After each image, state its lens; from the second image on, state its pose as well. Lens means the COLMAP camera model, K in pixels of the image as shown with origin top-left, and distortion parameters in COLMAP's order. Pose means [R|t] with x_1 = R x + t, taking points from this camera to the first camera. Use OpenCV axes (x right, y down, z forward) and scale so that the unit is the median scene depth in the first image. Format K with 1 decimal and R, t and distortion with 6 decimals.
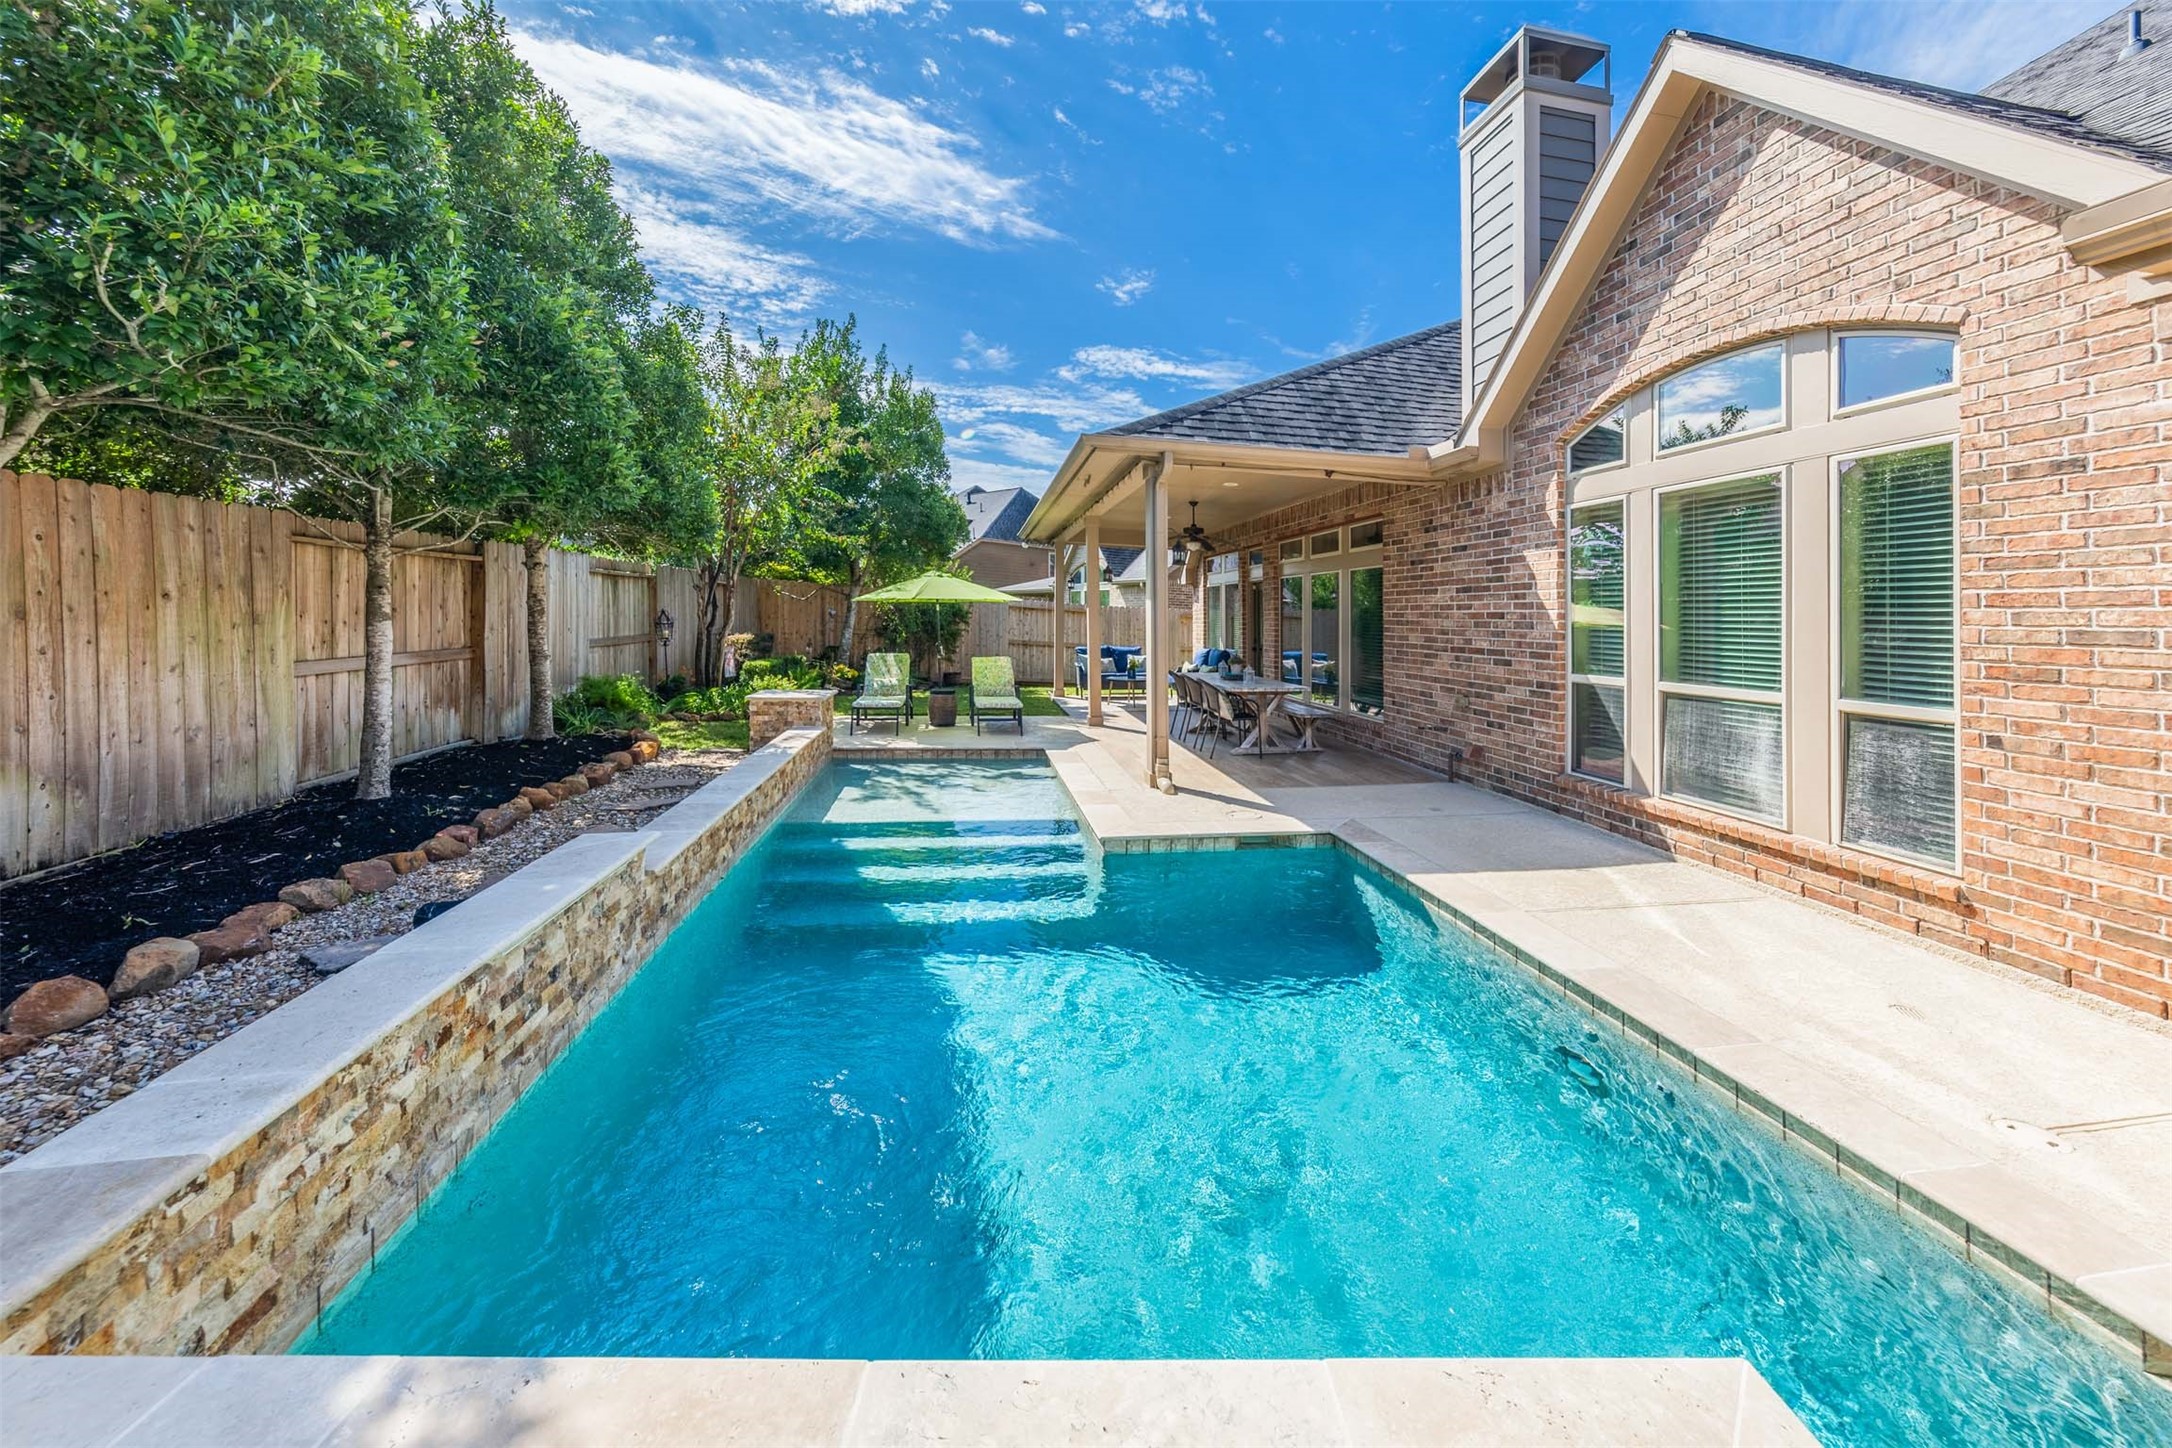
lens RADIAL K [[745.0, 0, 1098.8], [0, 745.0, 618.3], [0, 0, 1]] dist [-0.002382, -0.000638]
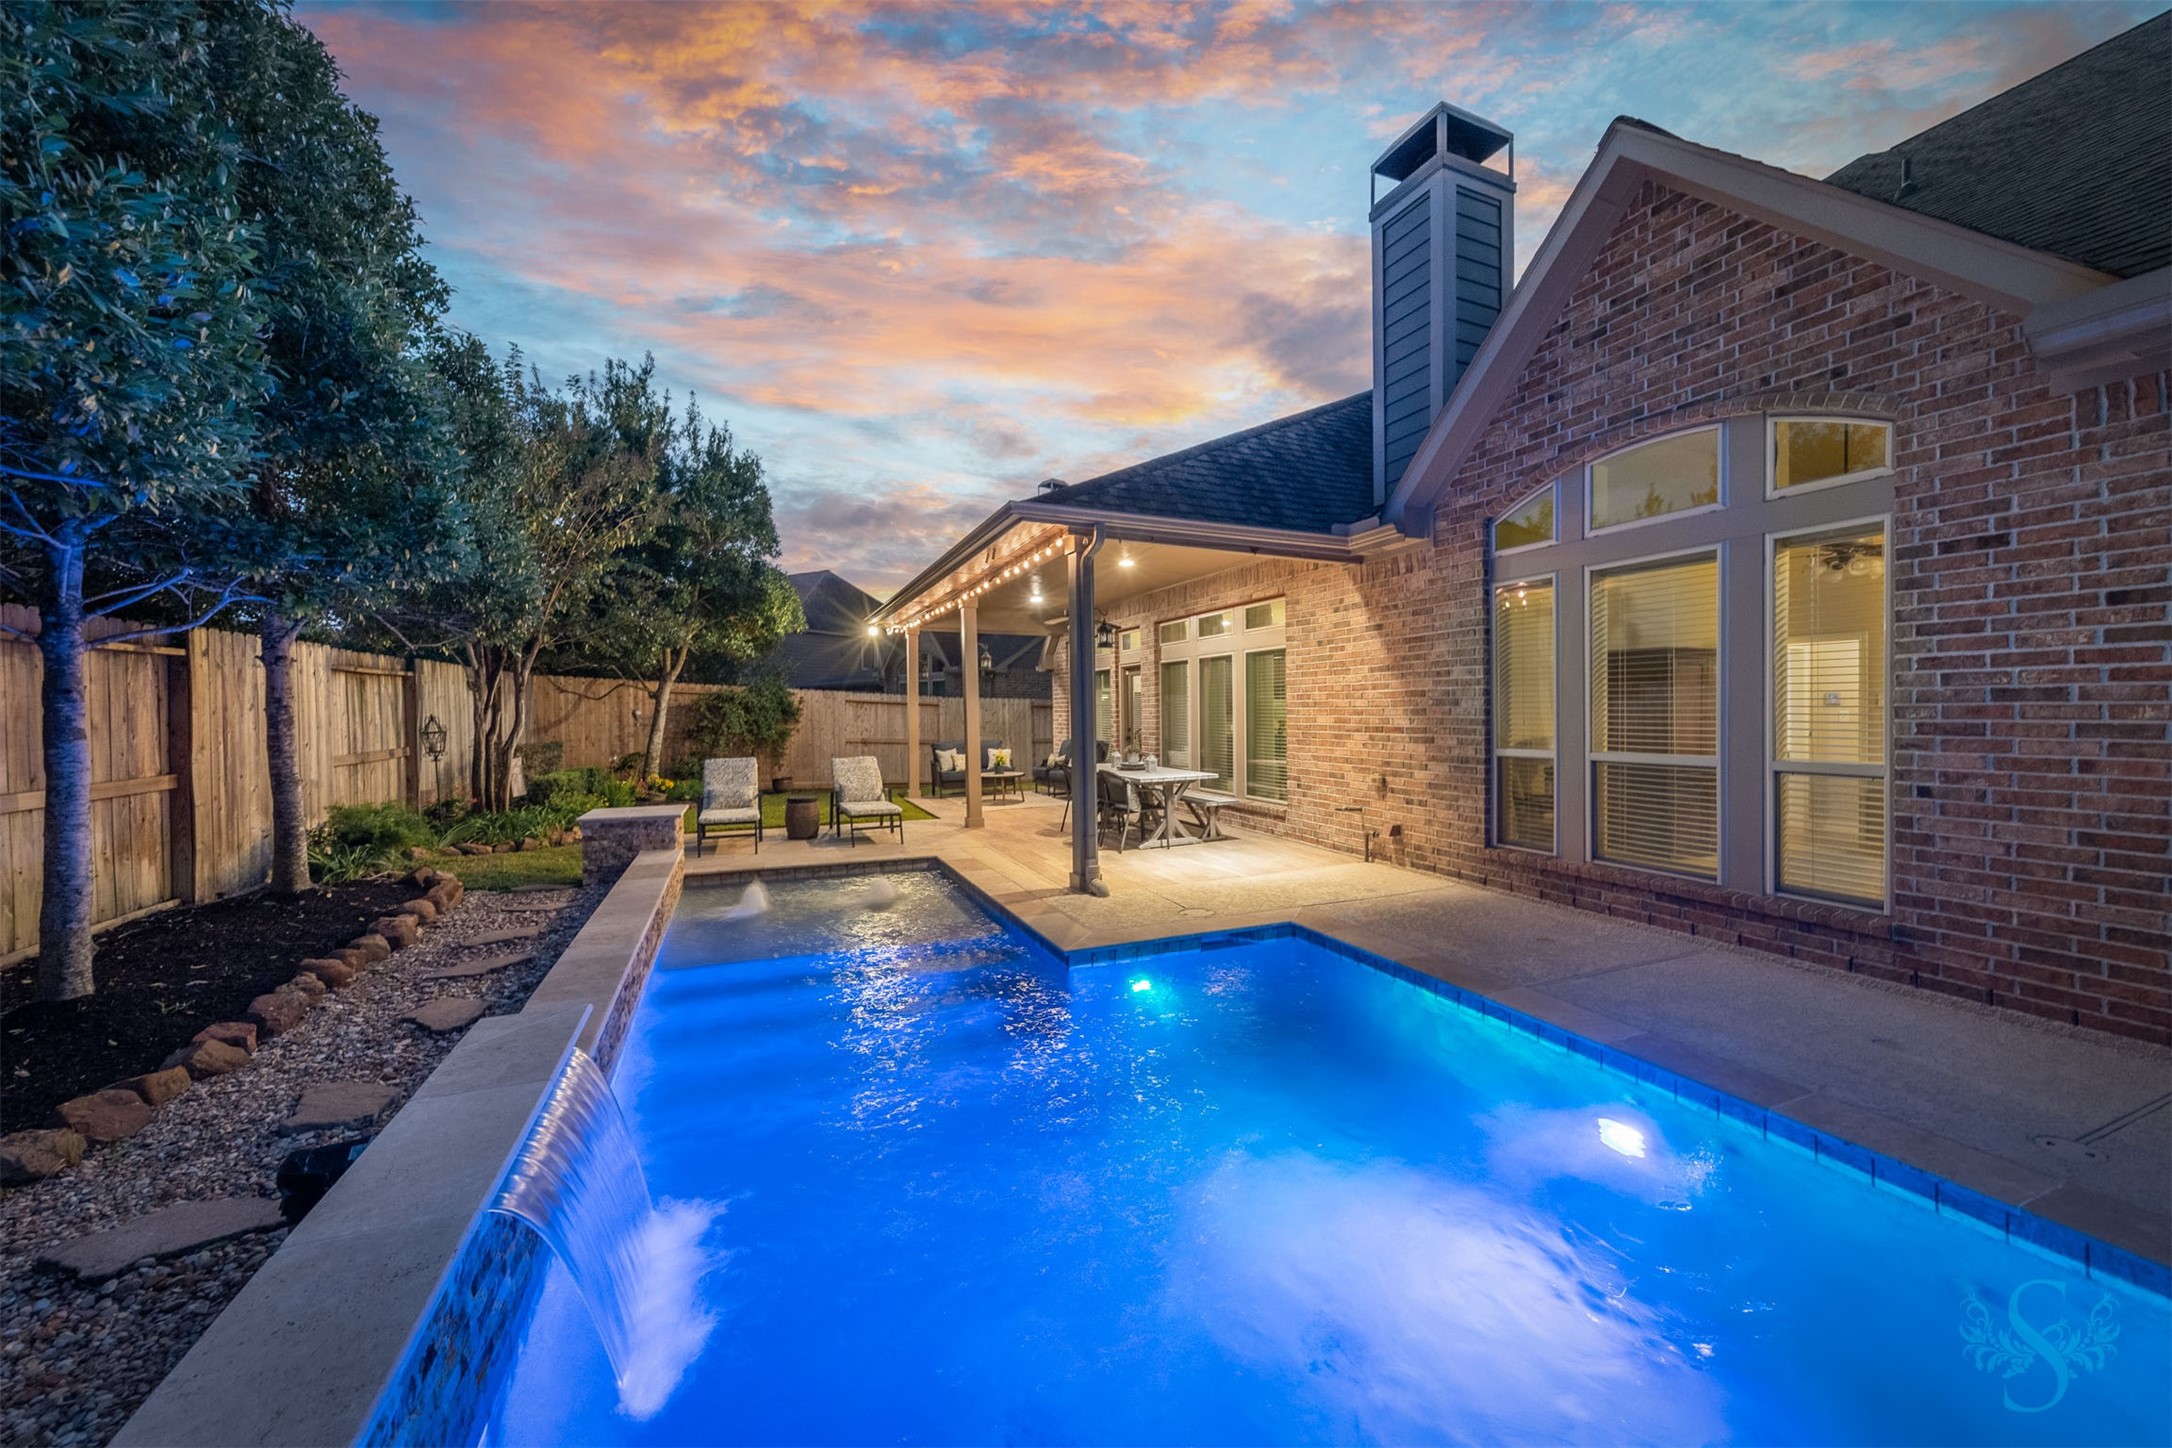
lens RADIAL K [[783.8, 0, 1078.0], [0, 783.8, 716.8], [0, 0, 1]] dist [-0.001392, 0.000448]
pose [[0.976986, -0.032499, 0.210815, -0.153080], [0.030772, 0.999461, 0.011467, 0.001667], [-0.211074, -0.004716, 0.977459, 0.069824]]
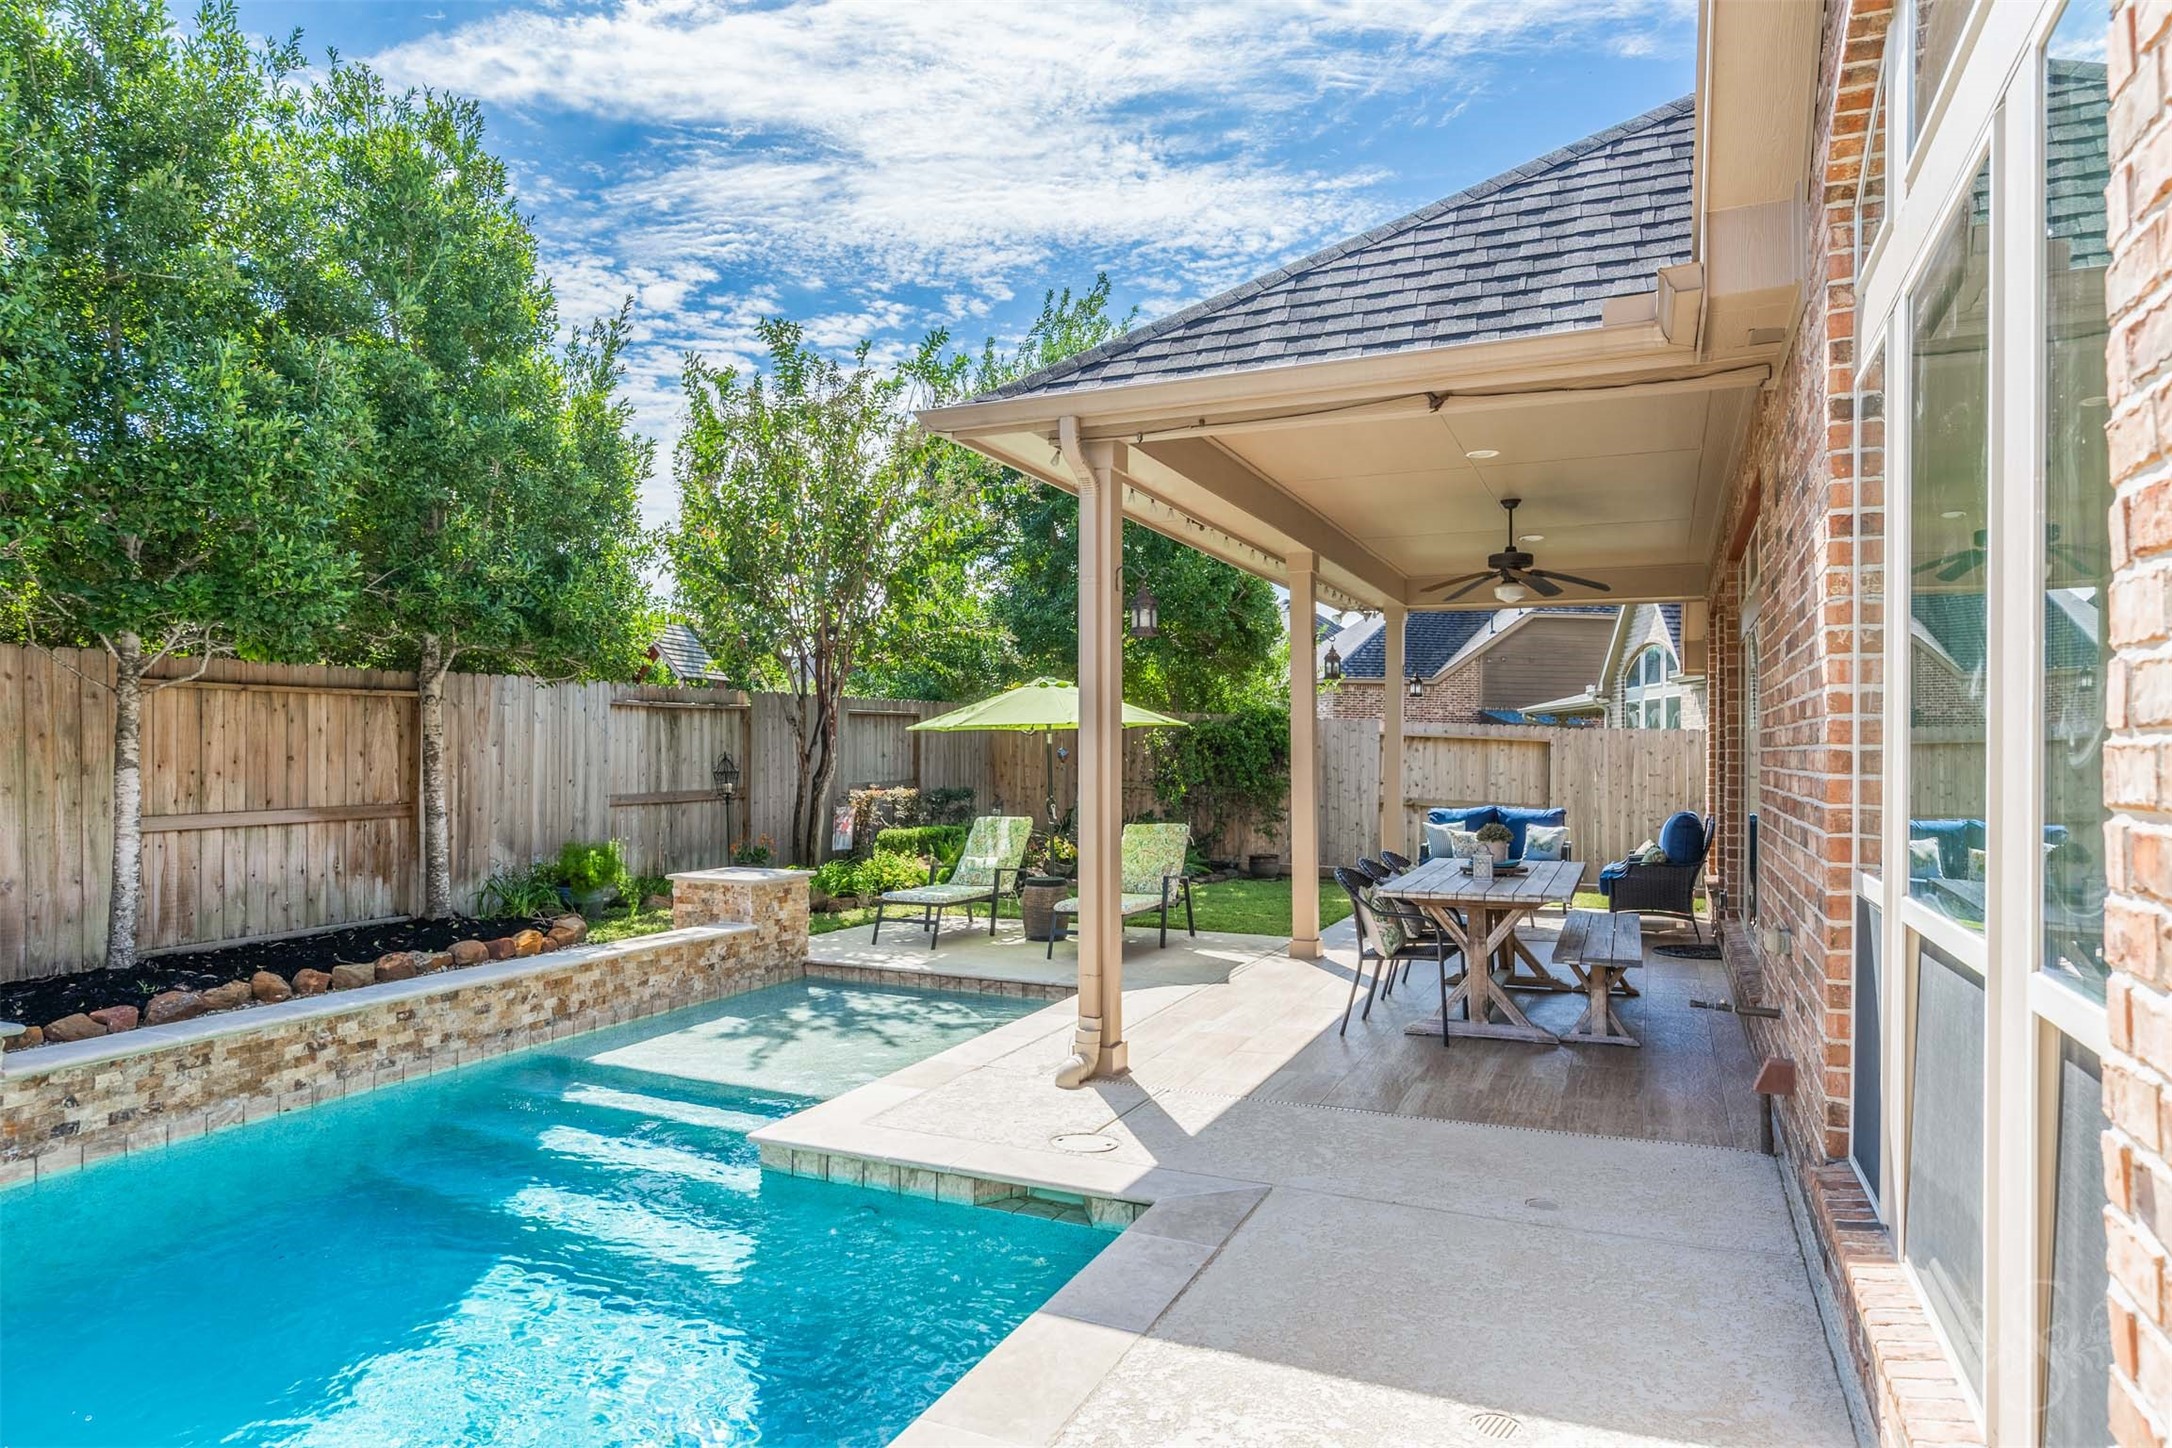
lens RADIAL K [[1285.3, 0, 1067.9], [0, 1285.3, 775.3], [0, 0, 1]] dist [0.009647, 0.000880]
pose [[0.817139, -0.013821, -0.576276, 0.682781], [0.017643, 0.999844, 0.001038, 0.023837], [0.576171, -0.011015, 0.817255, 0.315883]]
